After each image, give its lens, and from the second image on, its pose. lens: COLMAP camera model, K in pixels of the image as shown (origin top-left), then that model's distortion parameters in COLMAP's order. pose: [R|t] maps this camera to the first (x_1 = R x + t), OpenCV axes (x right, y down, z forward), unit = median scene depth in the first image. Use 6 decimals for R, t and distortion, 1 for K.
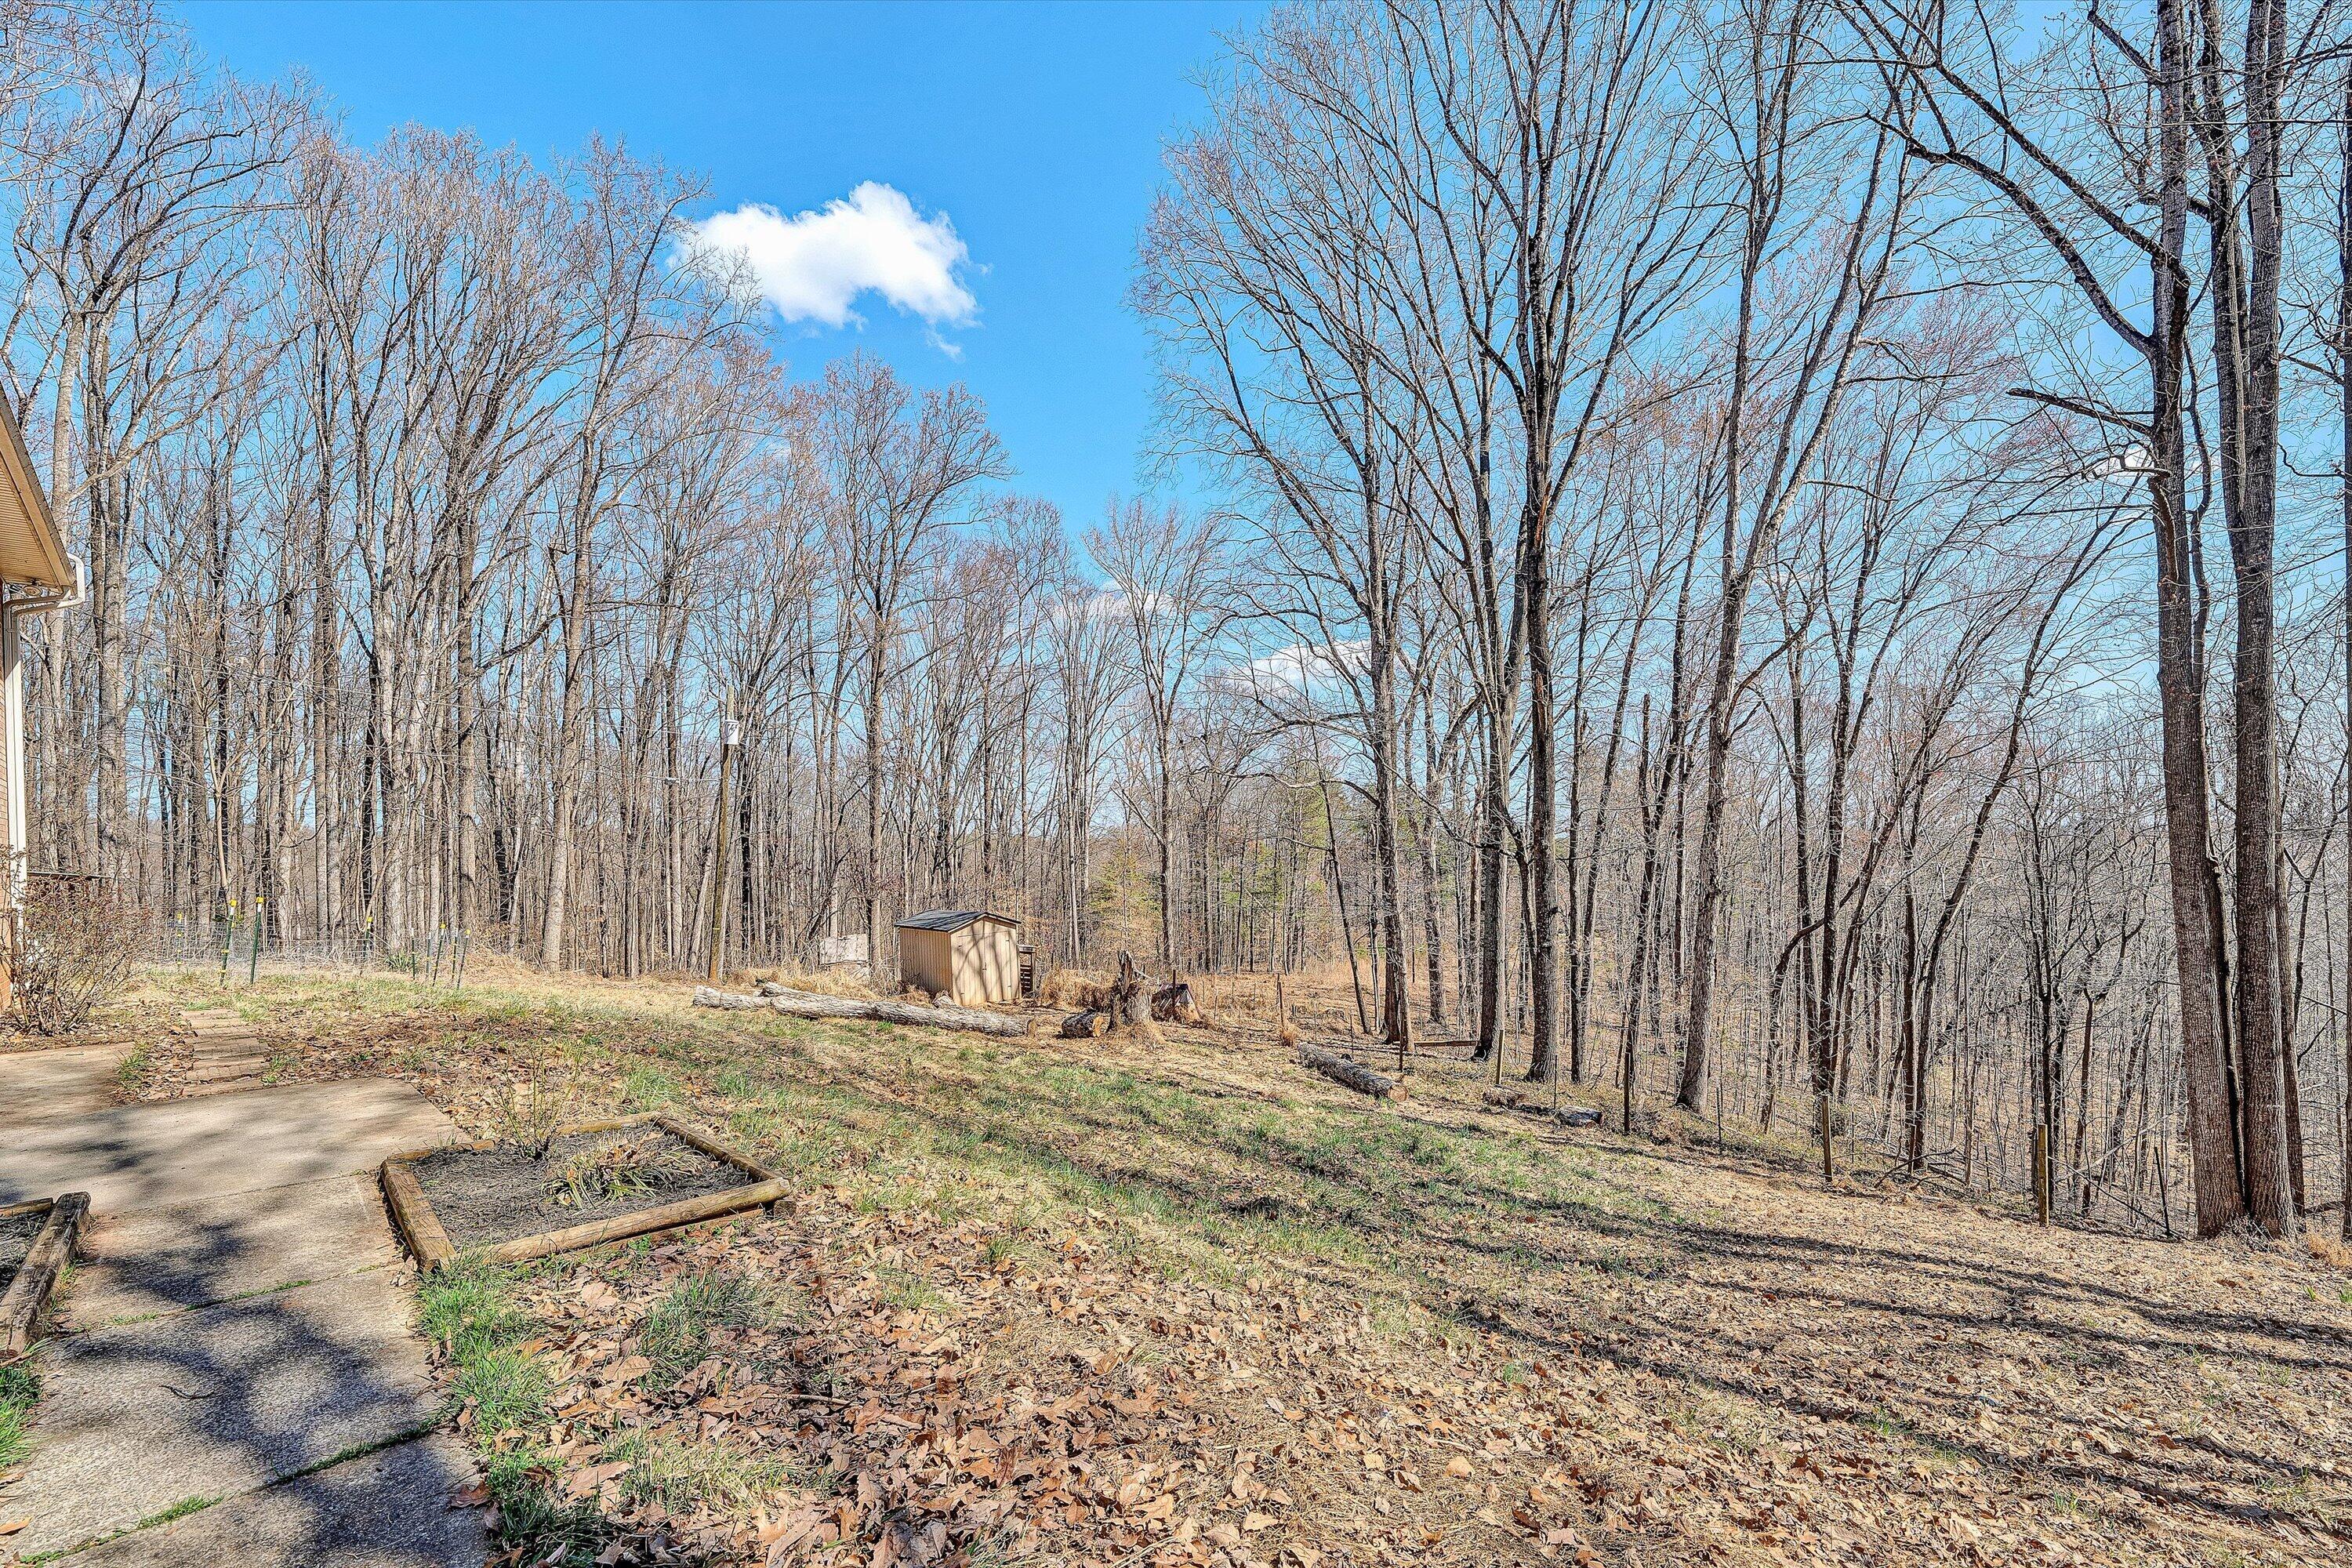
lens RADIAL K [[987.9, 0, 1214.3], [0, 987.9, 854.7], [0, 0, 1]] dist [0.008408, -0.000441]
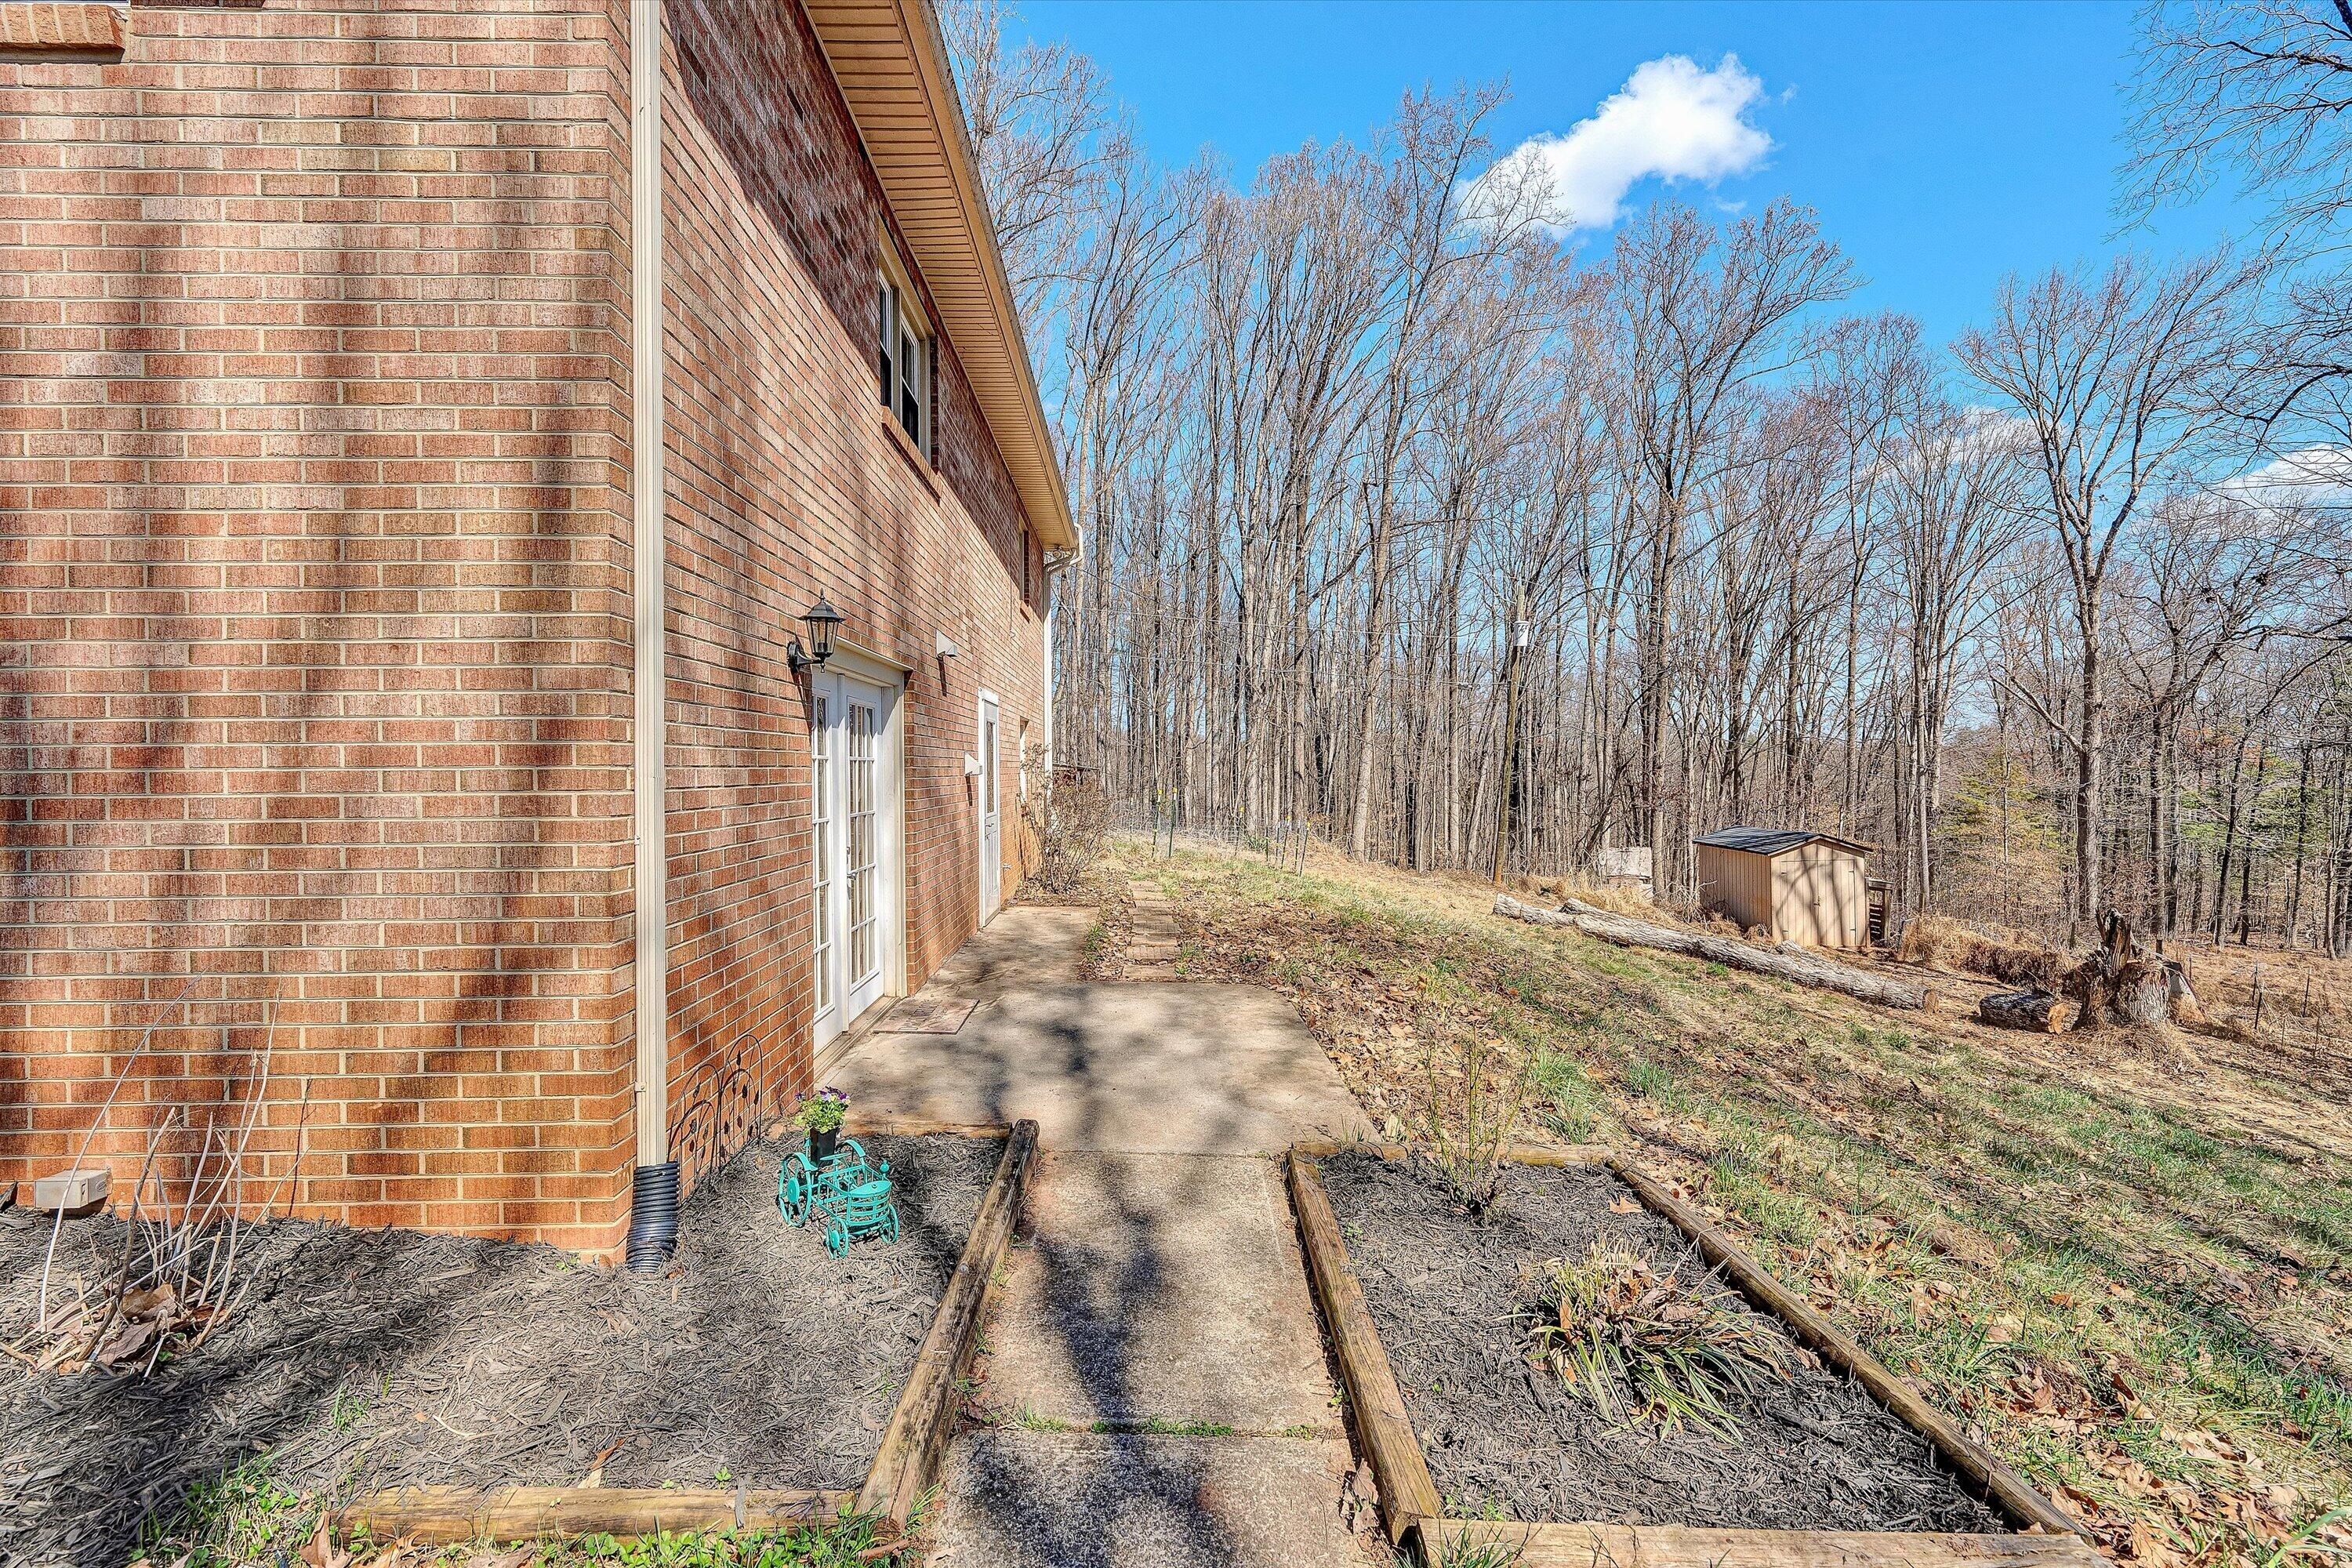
lens RADIAL K [[938.0, 0, 1145.9], [0, 938.0, 776.2], [0, 0, 1]] dist [-0.001360, -0.000163]
pose [[0.699825, 0.024350, -0.713899, -0.073784], [-0.012149, 0.999680, 0.022188, 0.001237], [0.714211, -0.006855, 0.699897, 0.076551]]
